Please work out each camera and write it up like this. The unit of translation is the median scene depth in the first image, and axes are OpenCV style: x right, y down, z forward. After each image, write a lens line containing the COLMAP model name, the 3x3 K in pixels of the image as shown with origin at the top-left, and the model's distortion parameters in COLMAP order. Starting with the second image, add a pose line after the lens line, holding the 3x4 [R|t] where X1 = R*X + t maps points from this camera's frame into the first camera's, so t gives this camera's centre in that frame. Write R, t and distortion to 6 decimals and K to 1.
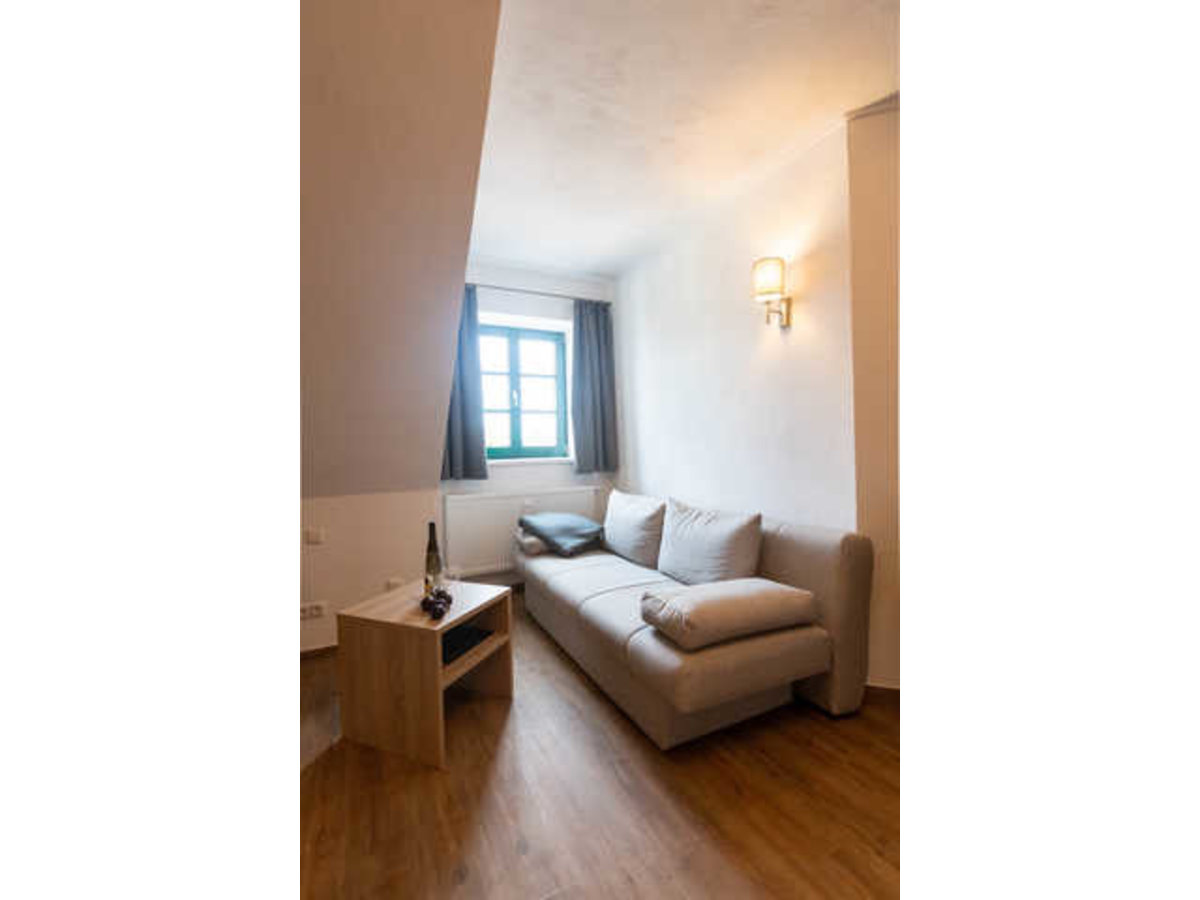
lens RADIAL K [[447.5, 0, 547.4], [0, 447.5, 465.2], [0, 0, 1]] dist [0.010856, 0.000231]
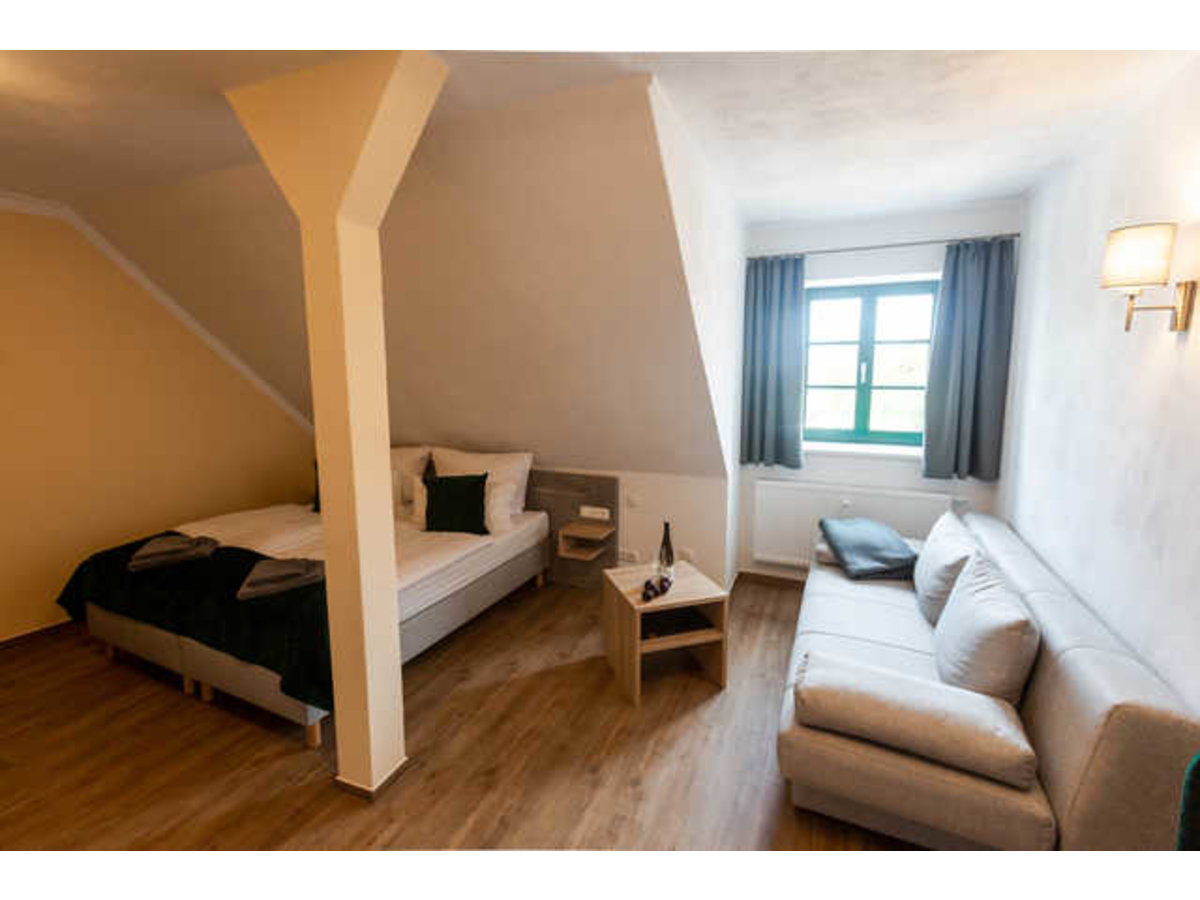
lens RADIAL K [[506.0, 0, 583.9], [0, 506.0, 436.9], [0, 0, 1]] dist [0.012272, -0.000192]
pose [[0.643295, 0.108790, -0.757850, 0.597104], [-0.013645, 0.991325, 0.130723, -0.268958], [0.765497, -0.073752, 0.639198, -0.029586]]
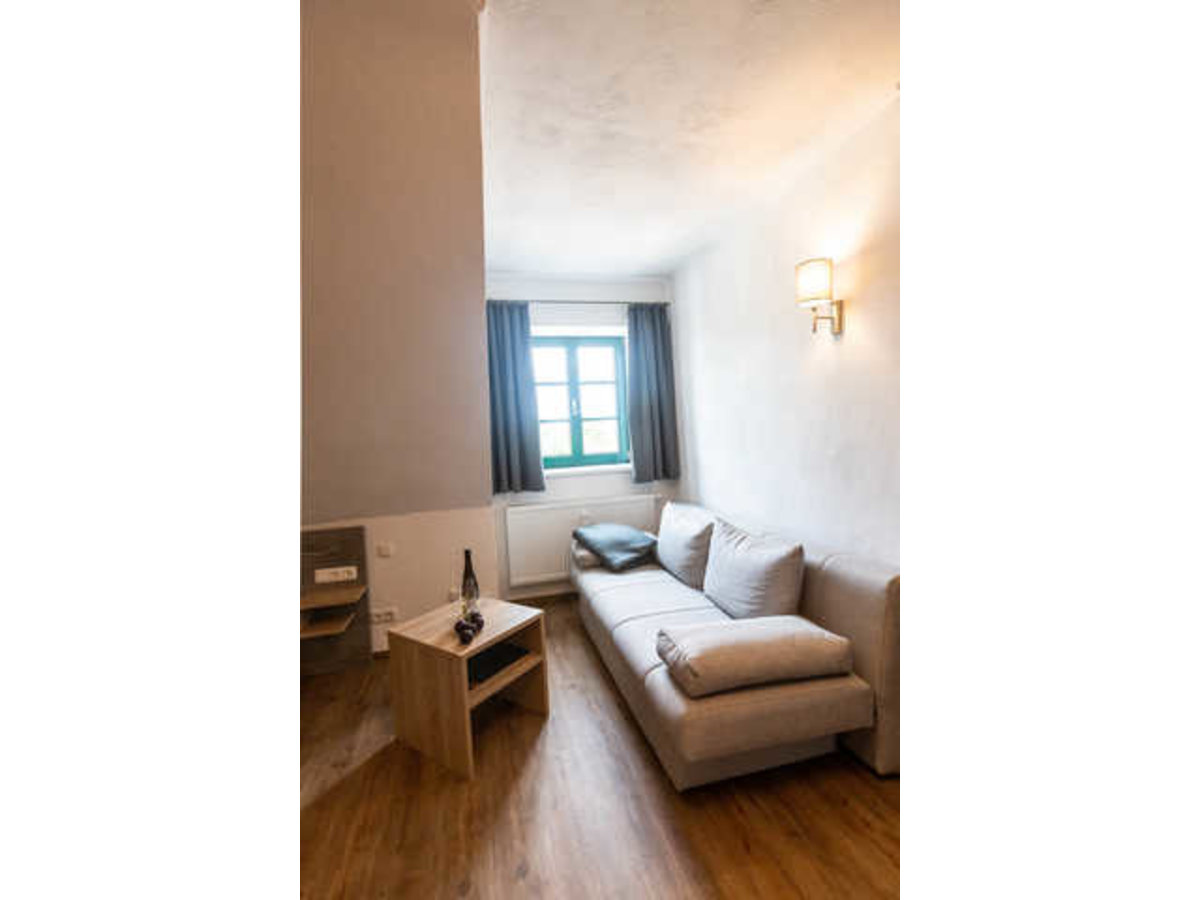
lens RADIAL K [[447.5, 0, 556.2], [0, 447.5, 463.9], [0, 0, 1]] dist [0.010856, 0.000231]
pose [[0.977127, -0.024220, -0.211275, 0.179156], [0.031888, 0.998948, 0.032959, -0.103726], [0.210254, -0.038942, 0.976871, -0.000160]]
